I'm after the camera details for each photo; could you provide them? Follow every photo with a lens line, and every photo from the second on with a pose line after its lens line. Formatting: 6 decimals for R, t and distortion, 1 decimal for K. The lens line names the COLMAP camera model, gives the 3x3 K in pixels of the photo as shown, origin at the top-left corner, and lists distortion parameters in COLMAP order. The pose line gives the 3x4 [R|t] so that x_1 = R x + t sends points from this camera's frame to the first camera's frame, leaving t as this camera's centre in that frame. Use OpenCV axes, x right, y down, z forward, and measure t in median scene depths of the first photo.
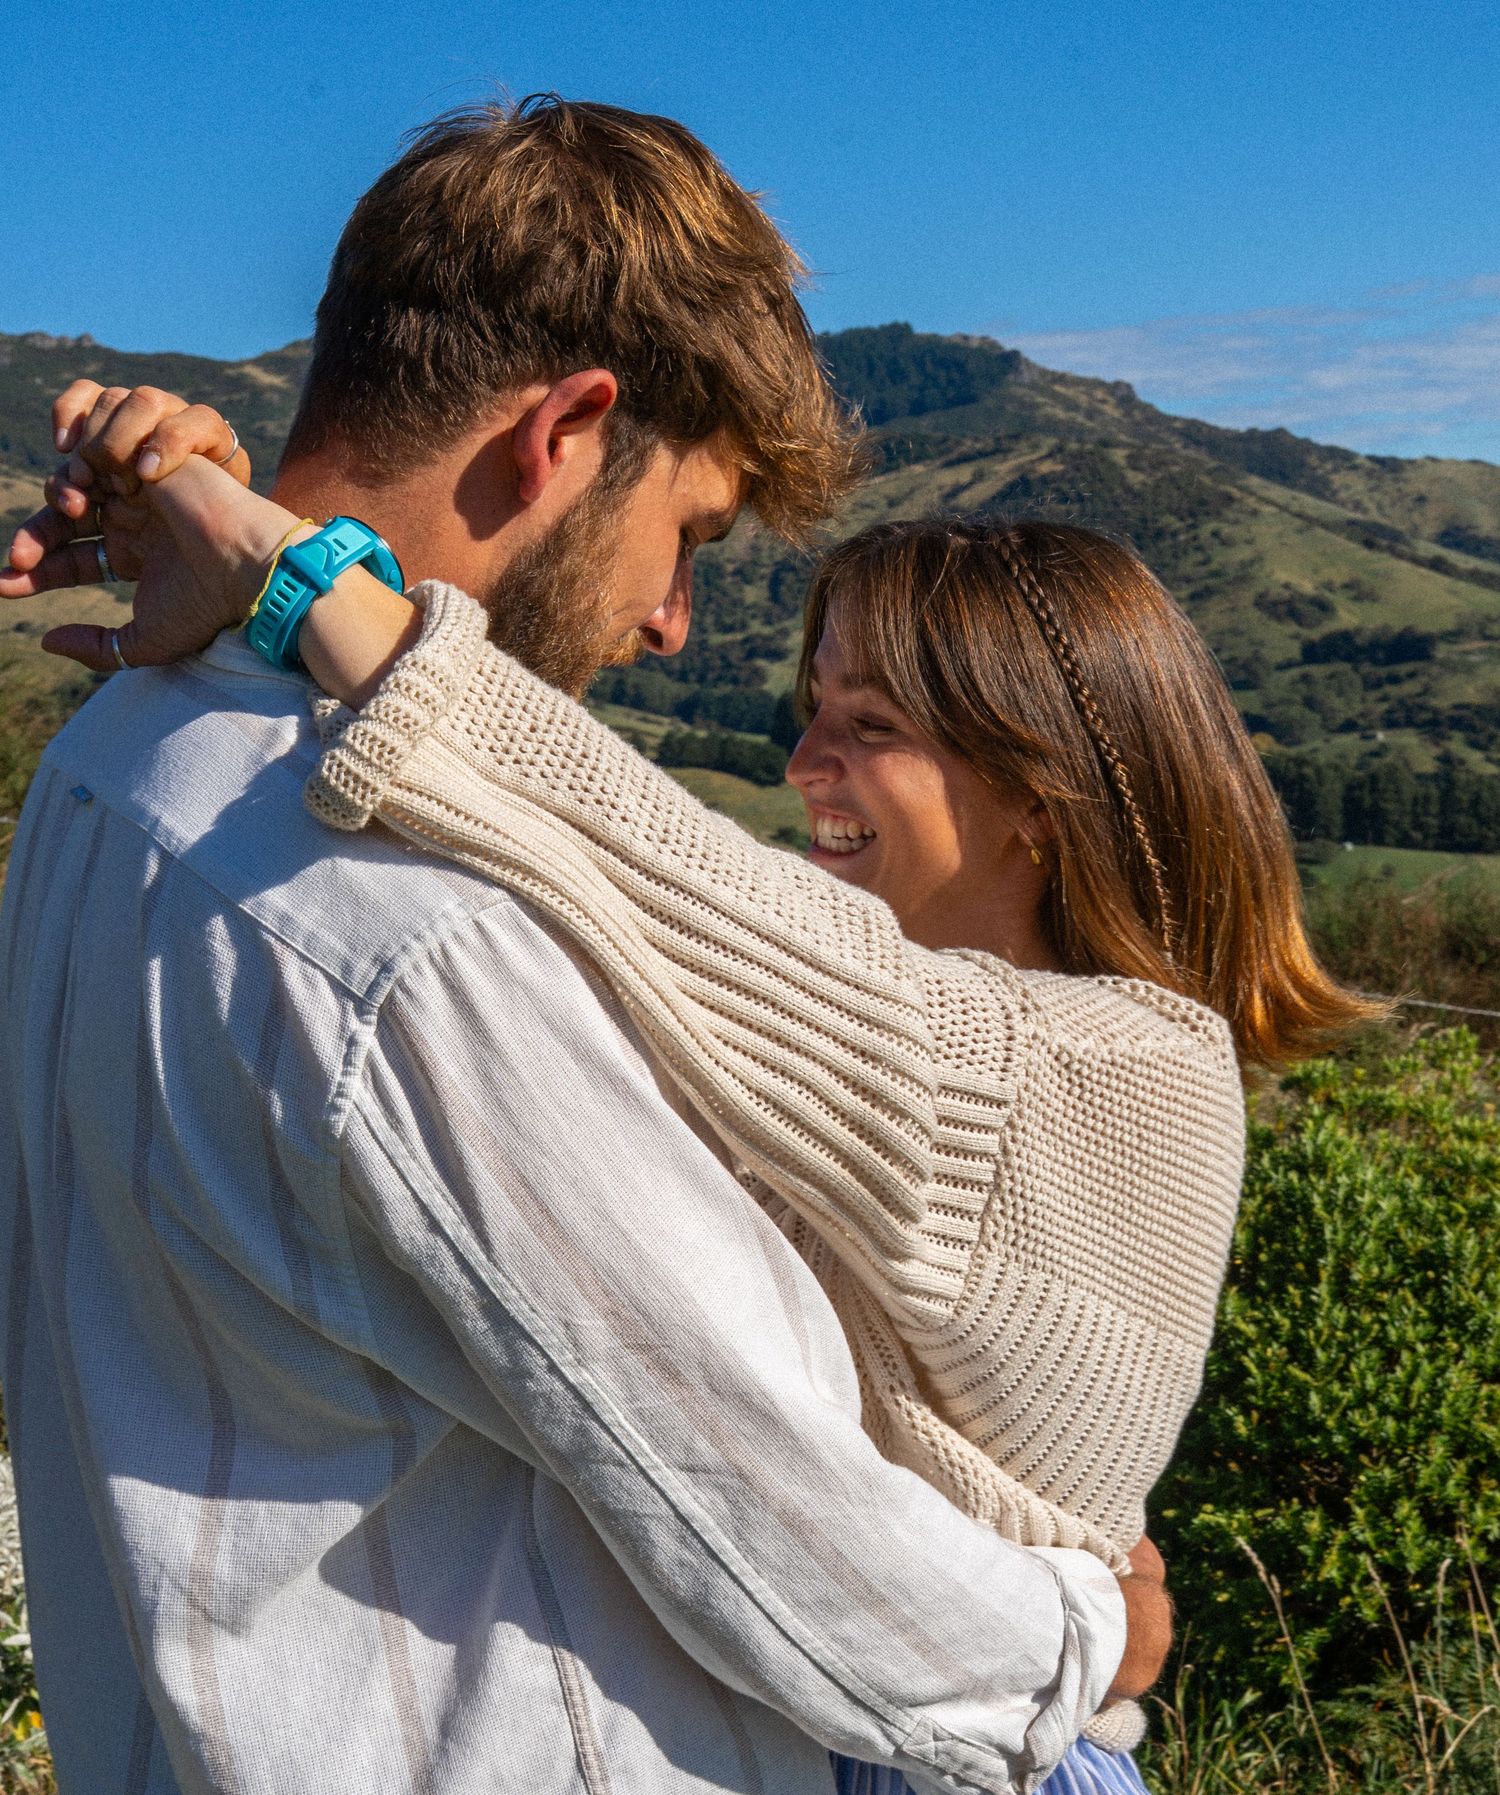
lens RADIAL K [[2889.0, 0, 987.8], [0, 2889.0, 1009.3], [0, 0, 1]] dist [-0.033198, 0.000000]
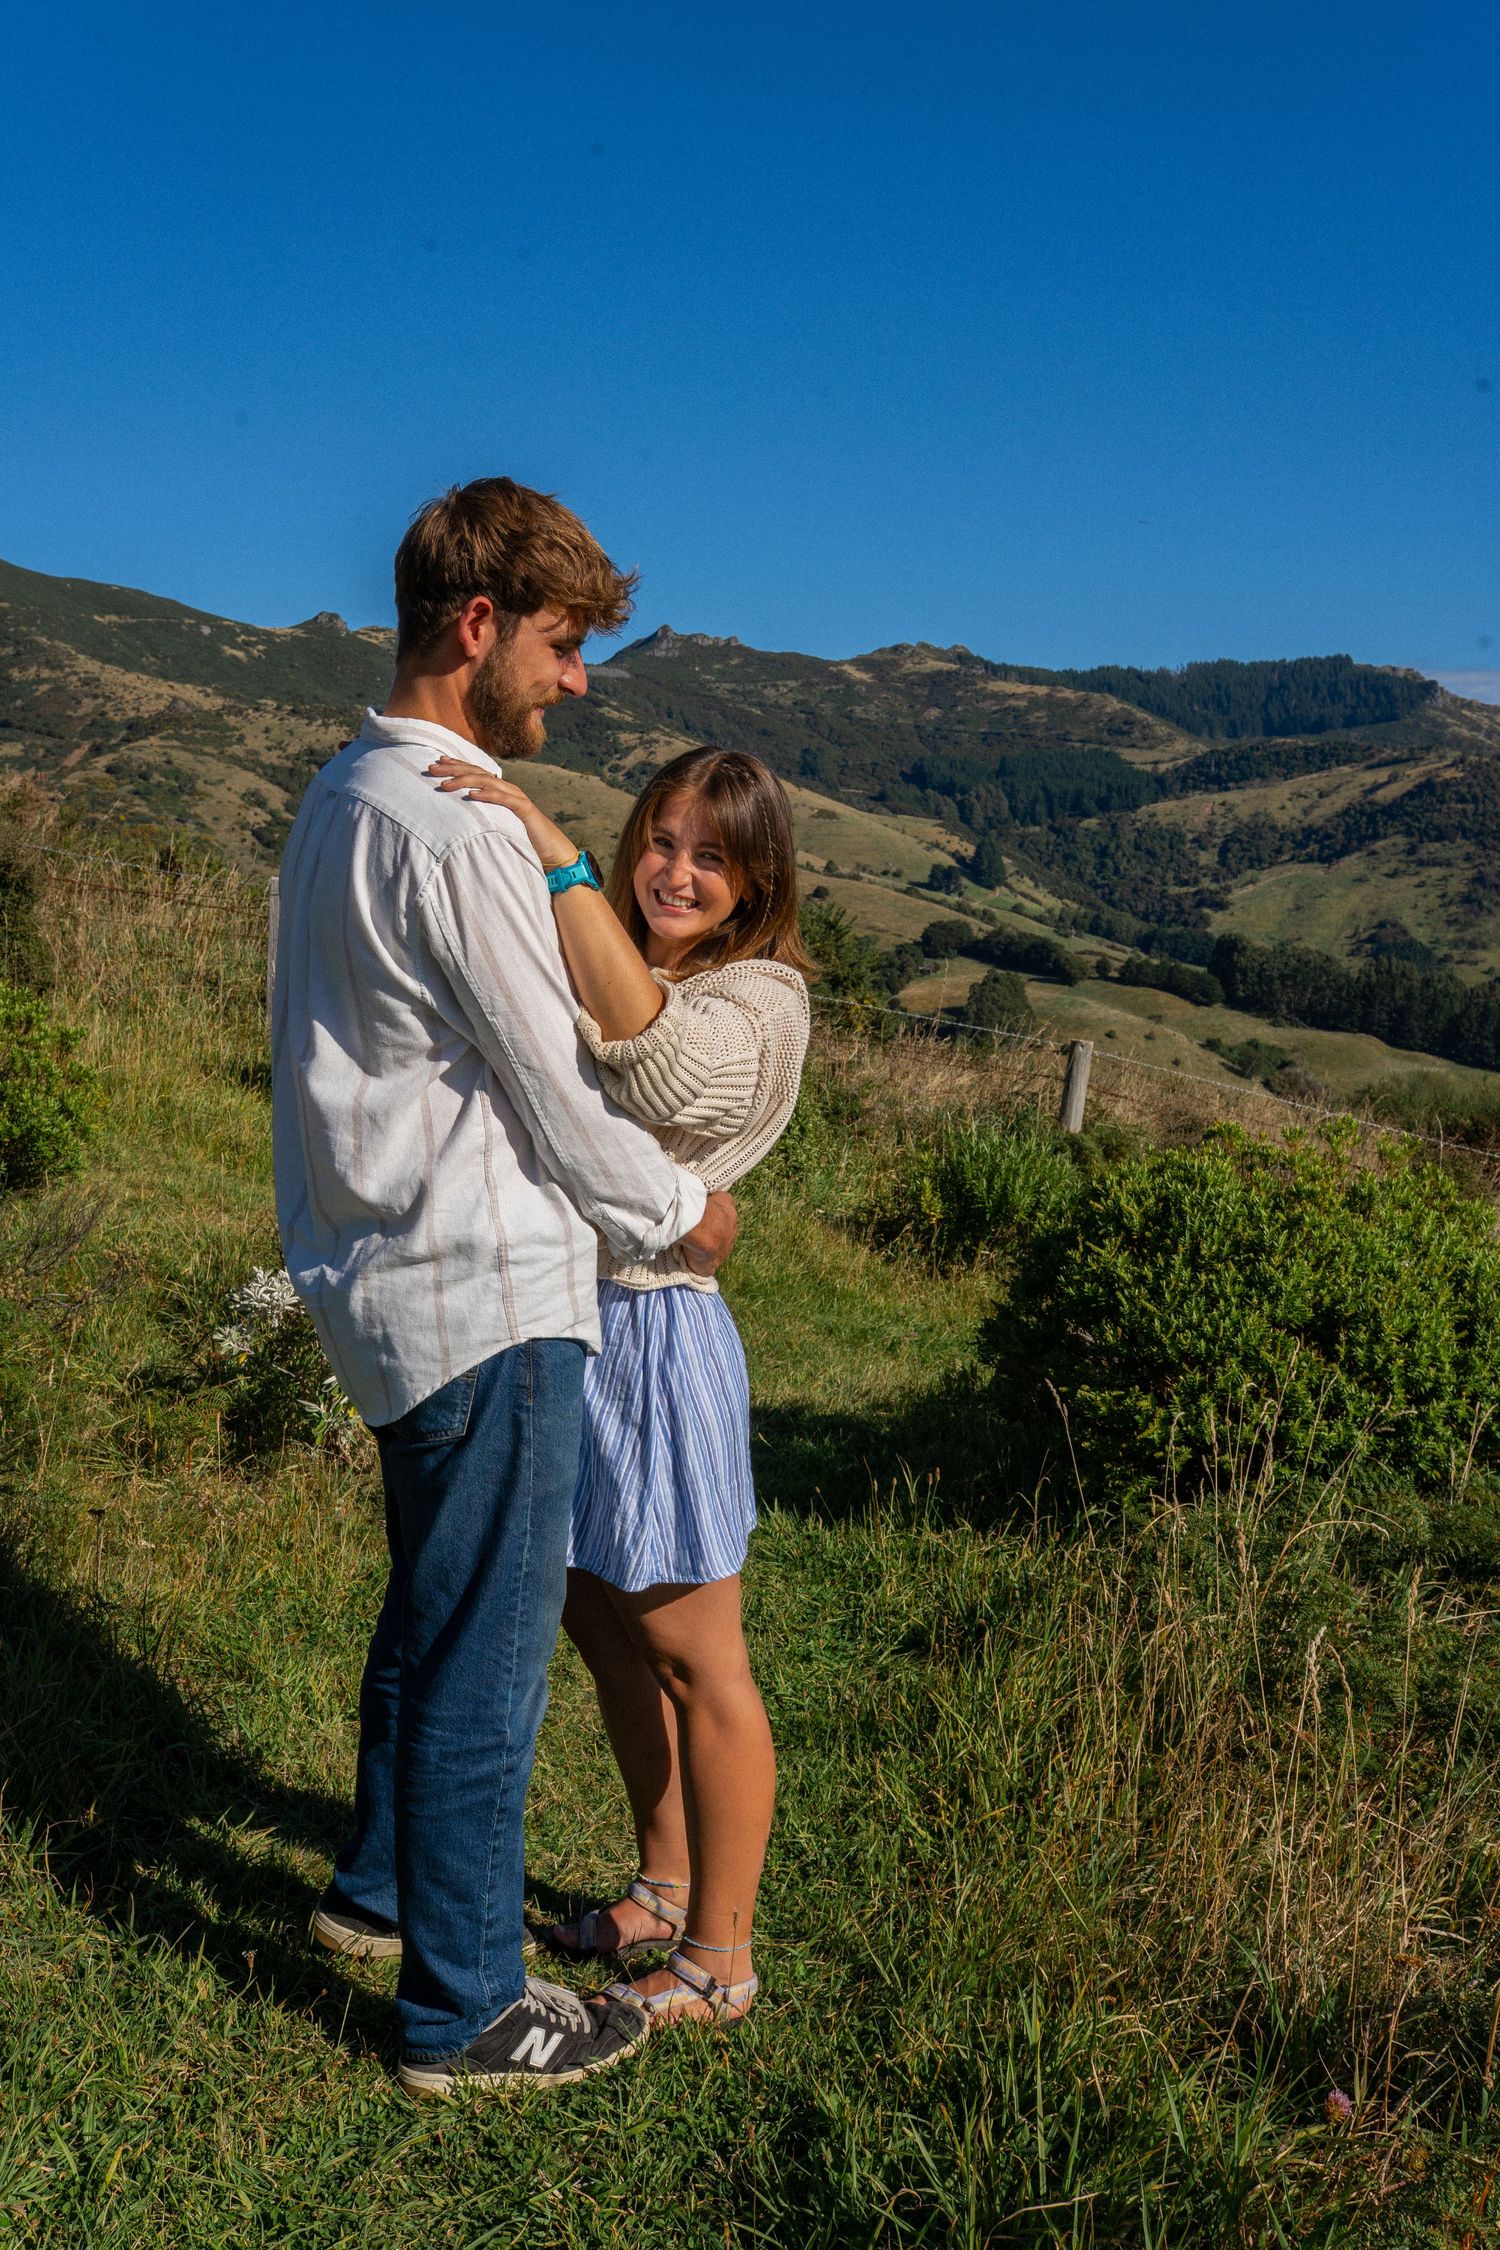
lens RADIAL K [[2191.7, 0, 751.6], [0, 2191.7, 1136.1], [0, 0, 1]] dist [-0.031415, 0.000000]
pose [[0.957915, 0.100236, -0.268981, 0.205213], [-0.103548, 0.994623, 0.001885, 0.054694], [0.267723, 0.026046, 0.963144, -0.179448]]
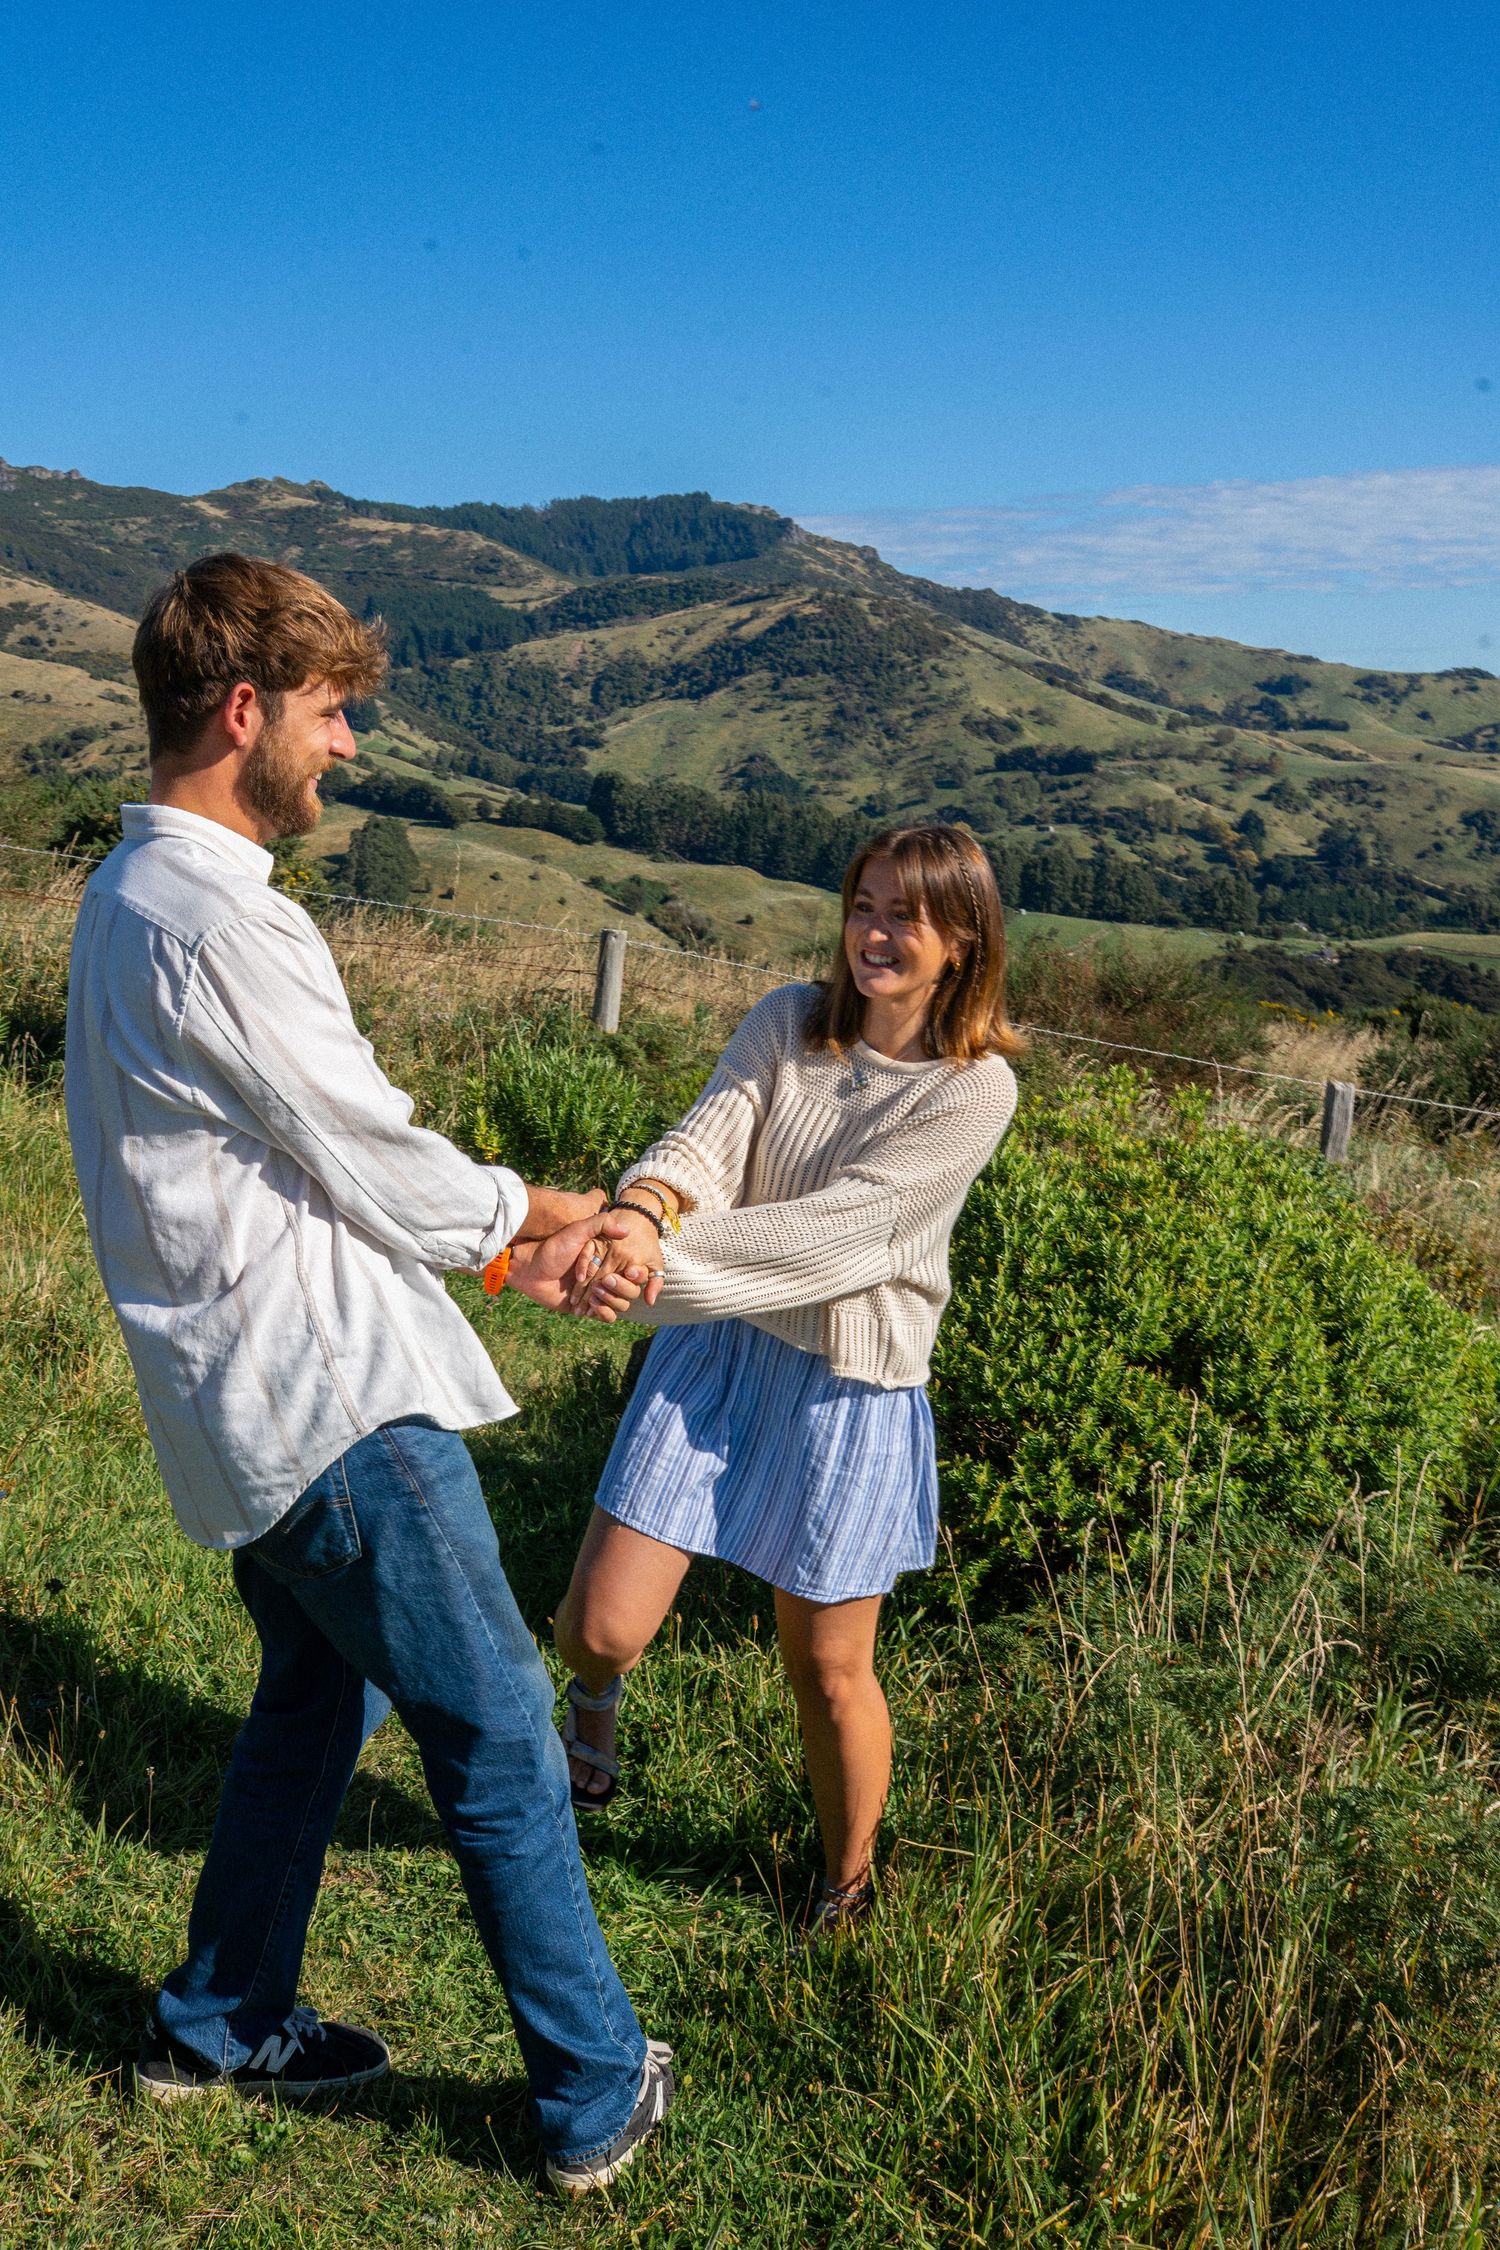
lens RADIAL K [[2191.7, 0, 766.7], [0, 2191.7, 1119.5], [0, 0, 1]] dist [-0.031415, 0.000000]
pose [[0.998791, 0.047485, 0.012726, 0.004632], [-0.048000, 0.997888, 0.043770, -0.004909], [-0.010621, -0.044328, 0.998961, 0.094617]]
